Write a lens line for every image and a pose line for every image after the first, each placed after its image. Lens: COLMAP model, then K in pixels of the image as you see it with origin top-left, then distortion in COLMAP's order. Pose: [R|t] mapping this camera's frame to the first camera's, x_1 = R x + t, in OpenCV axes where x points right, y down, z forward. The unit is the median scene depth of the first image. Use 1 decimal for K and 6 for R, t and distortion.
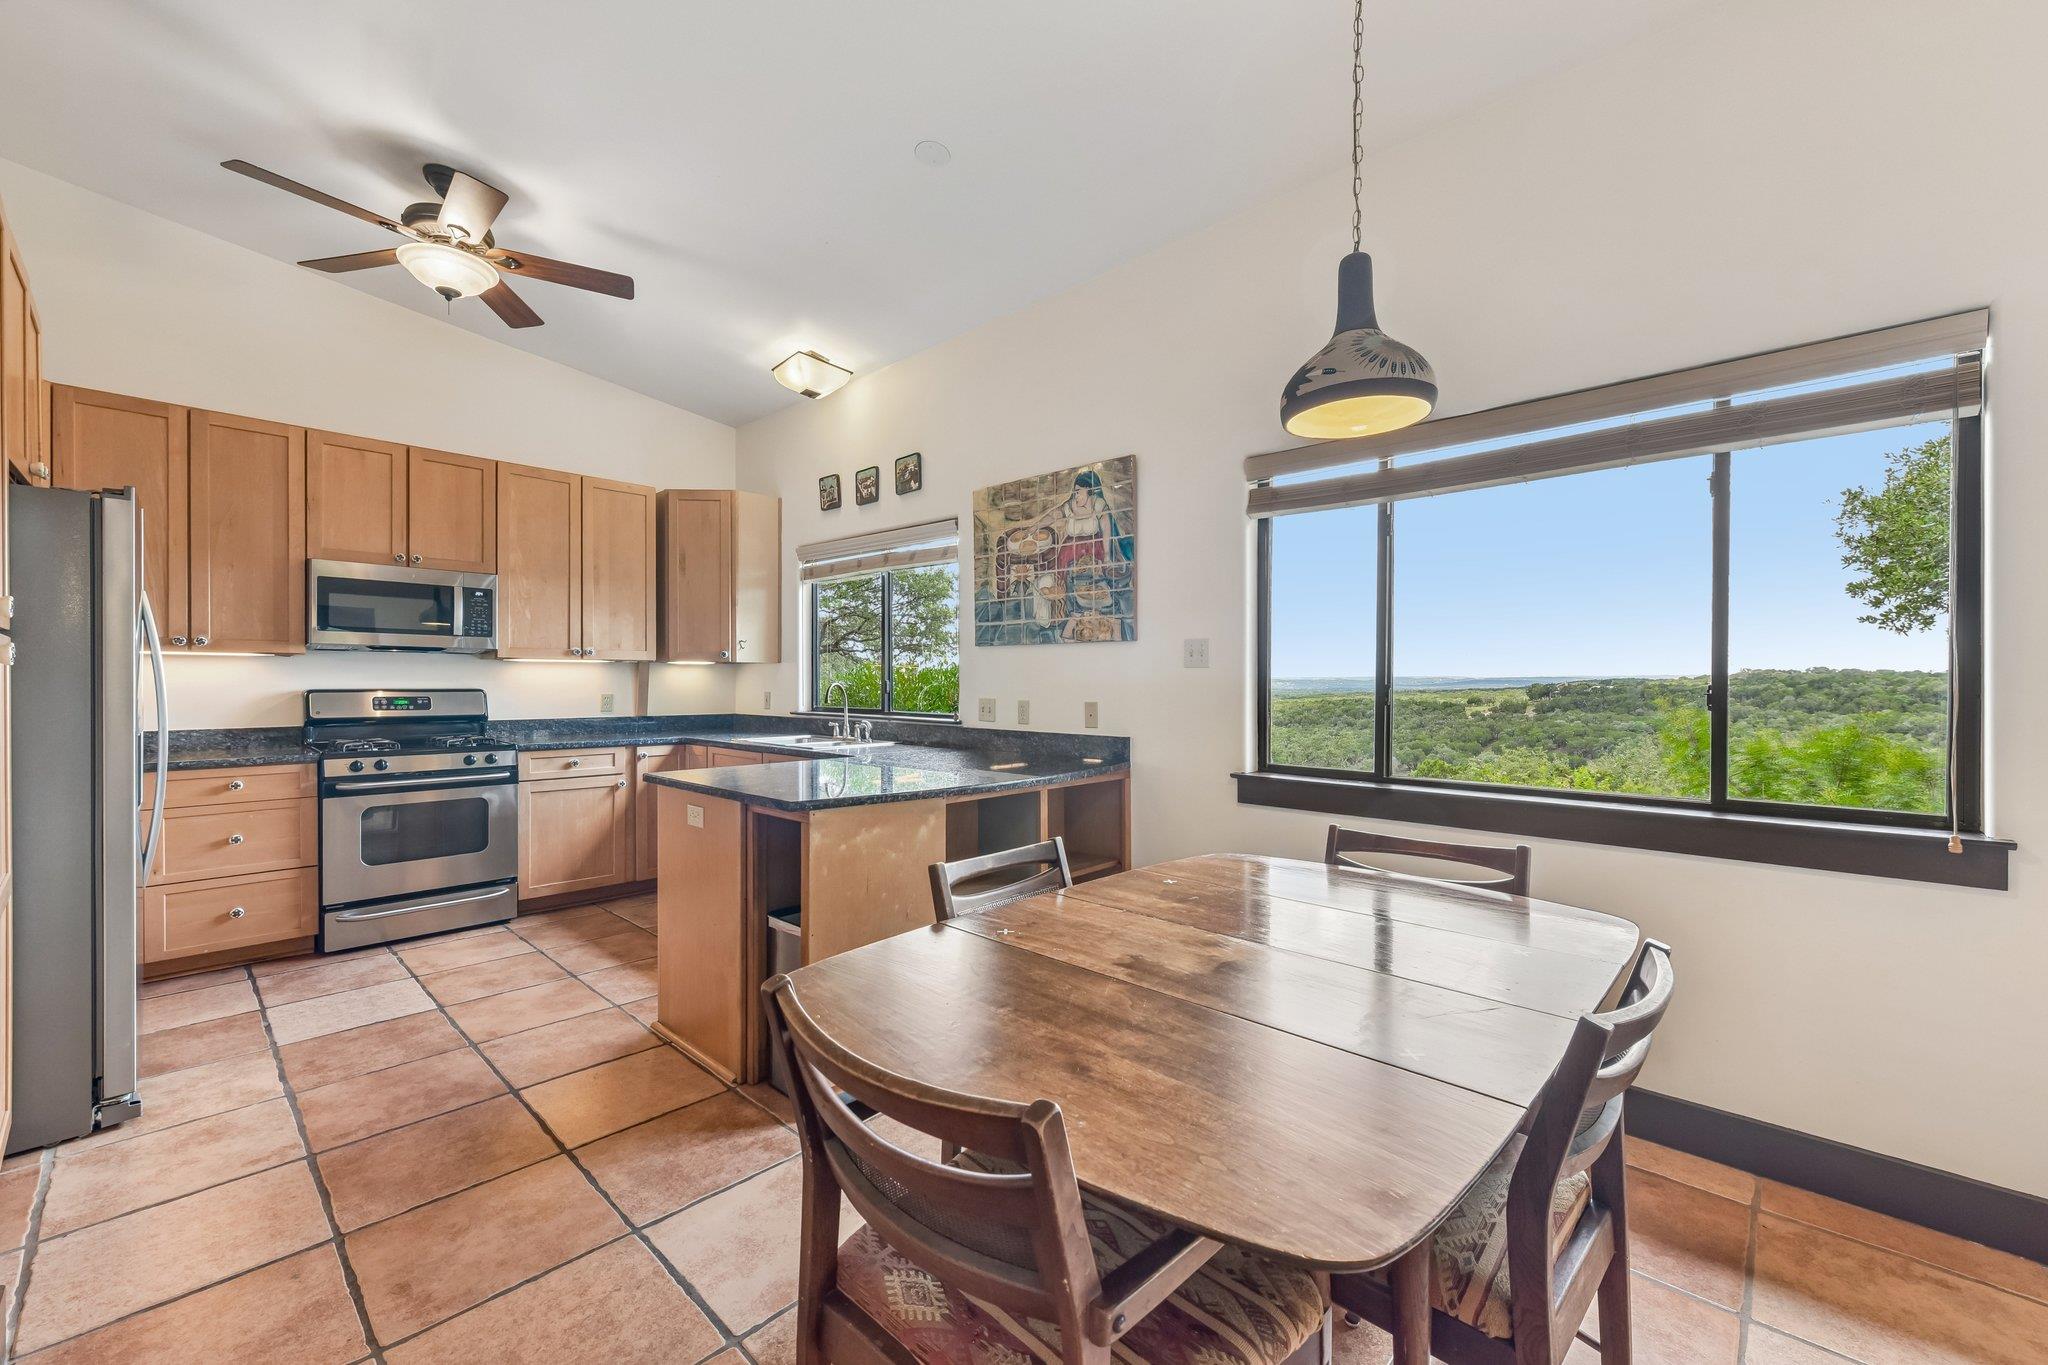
lens RADIAL K [[809.4, 0, 1032.5], [0, 809.4, 689.8], [0, 0, 1]] dist [0.004420, -0.001236]
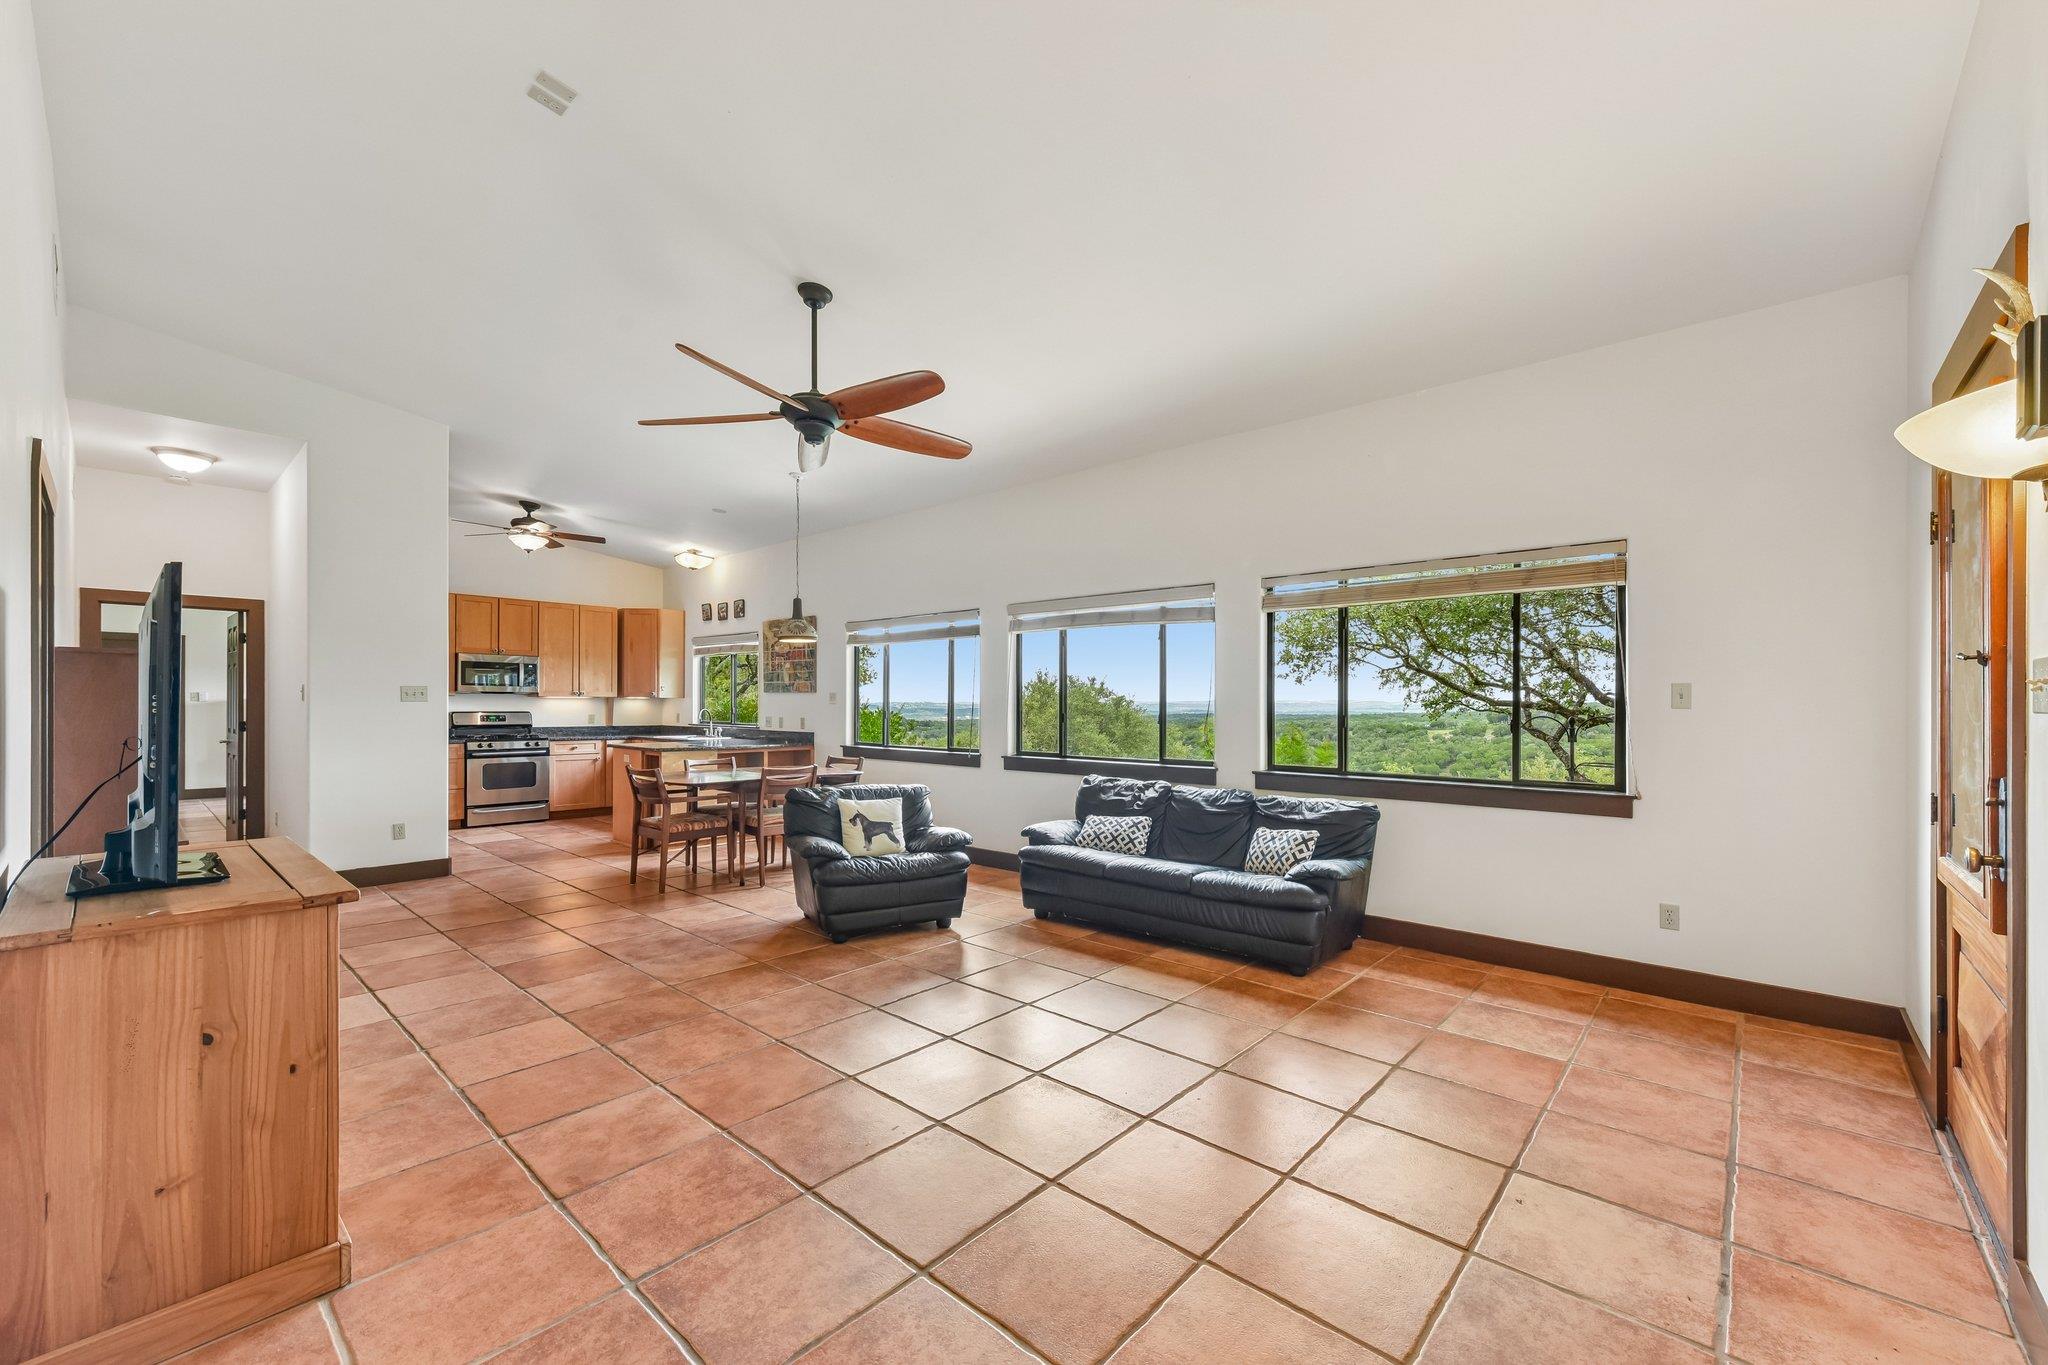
lens RADIAL K [[809.4, 0, 1033.2], [0, 809.4, 704.3], [0, 0, 1]] dist [0.004420, -0.001236]
pose [[0.999696, 0.002398, 0.024519, 0.554628], [-0.002148, 0.999945, -0.010253, -0.000965], [-0.024542, 0.010197, 0.999647, -1.103869]]
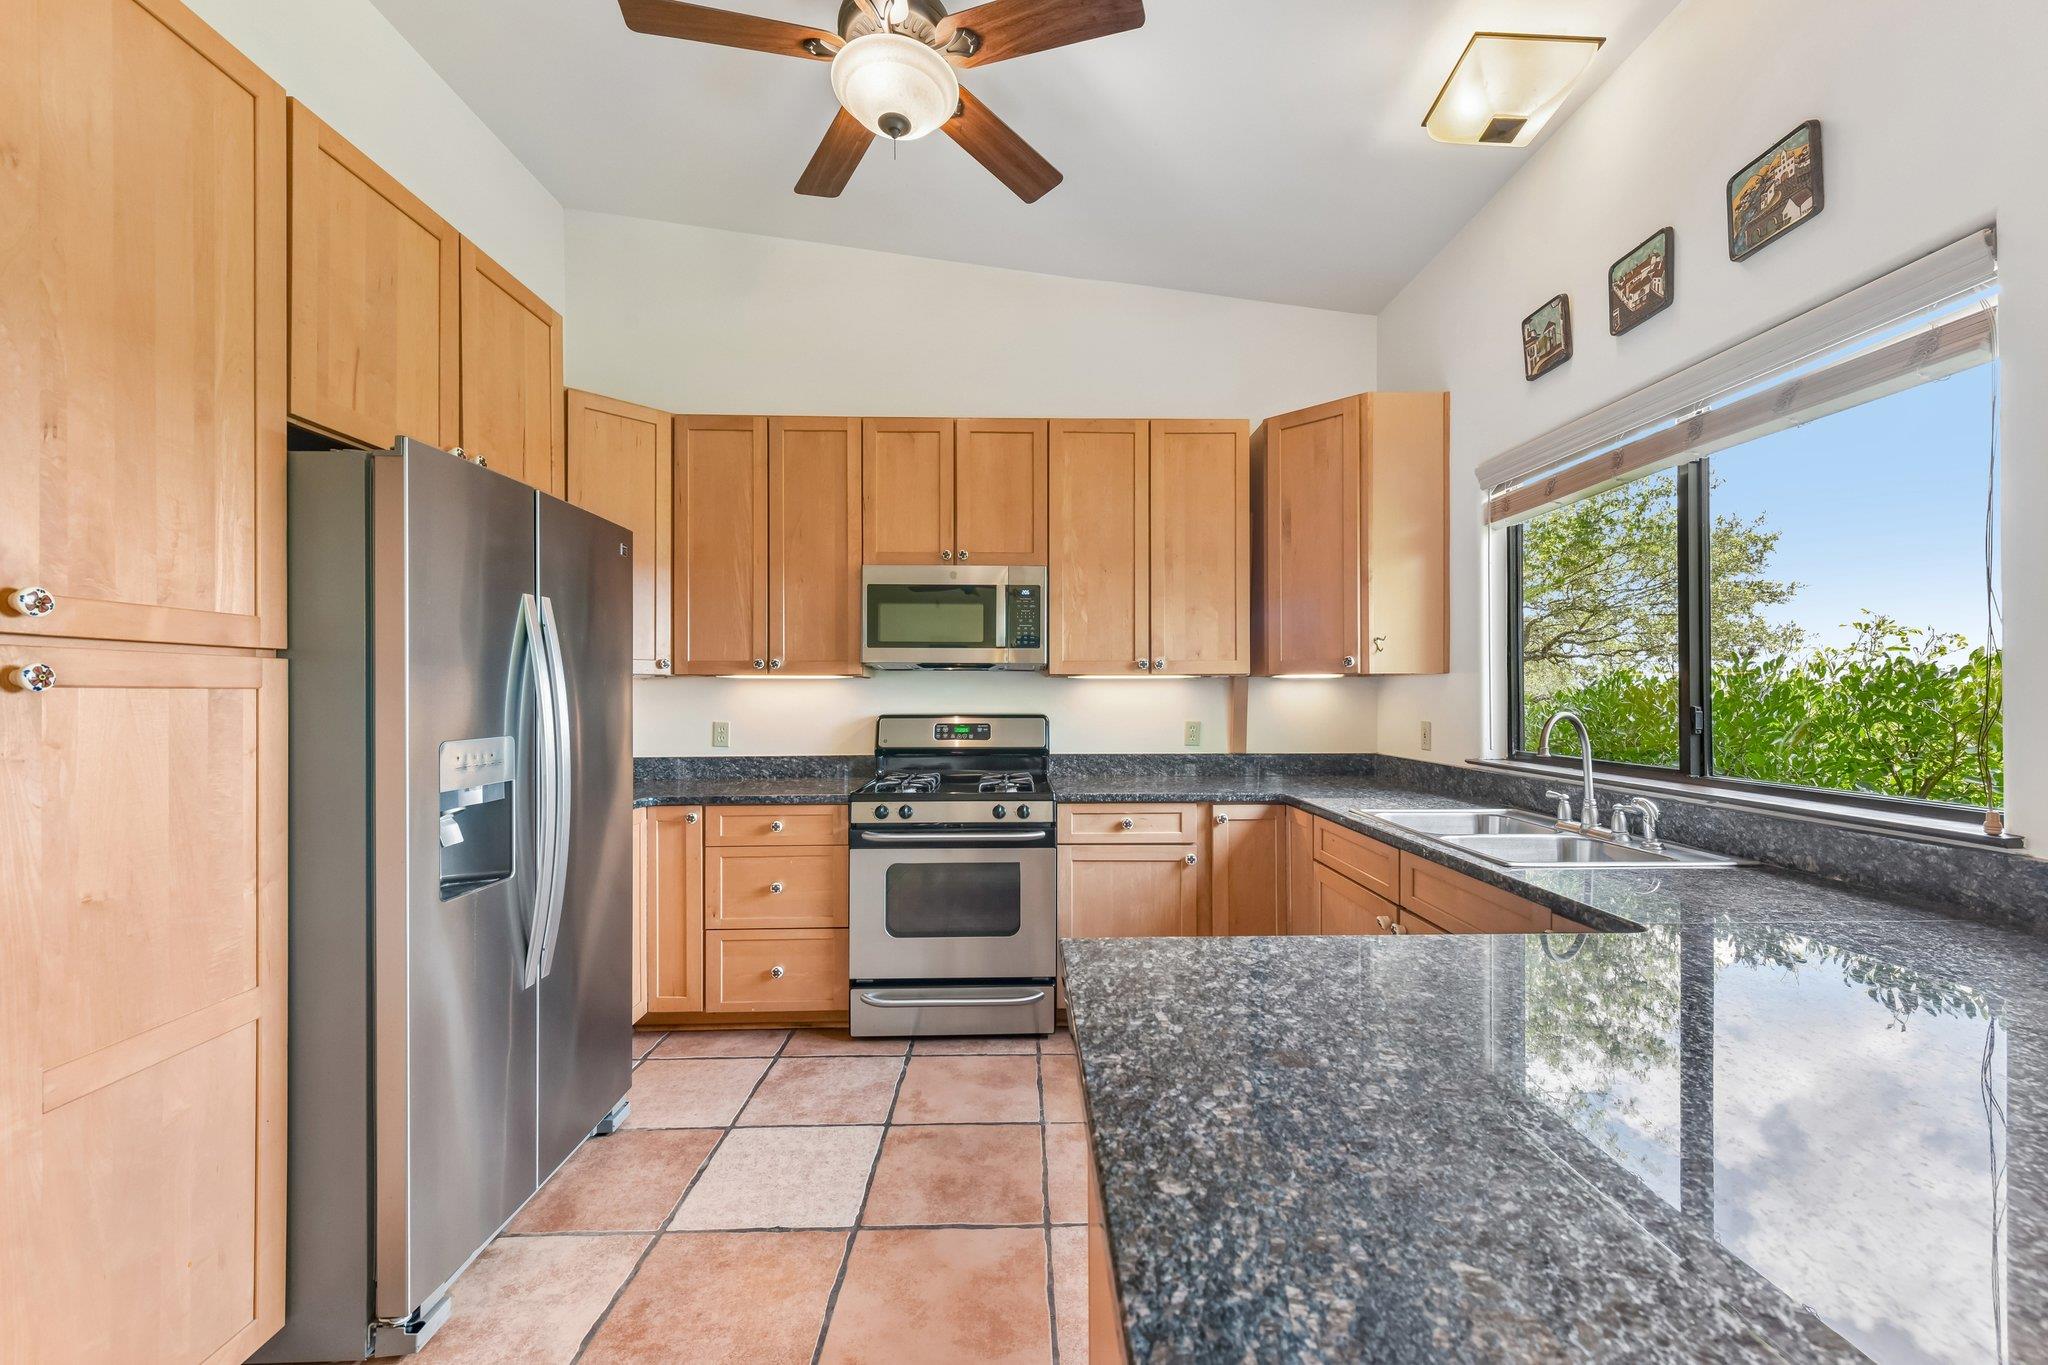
lens RADIAL K [[809.4, 0, 1037.3], [0, 809.4, 693.9], [0, 0, 1]] dist [0.004420, -0.001236]
pose [[0.699632, -0.006050, -0.714477, -0.123133], [-0.002840, 0.999933, -0.011247, -0.012916], [0.714497, 0.009898, 0.699568, 0.461351]]
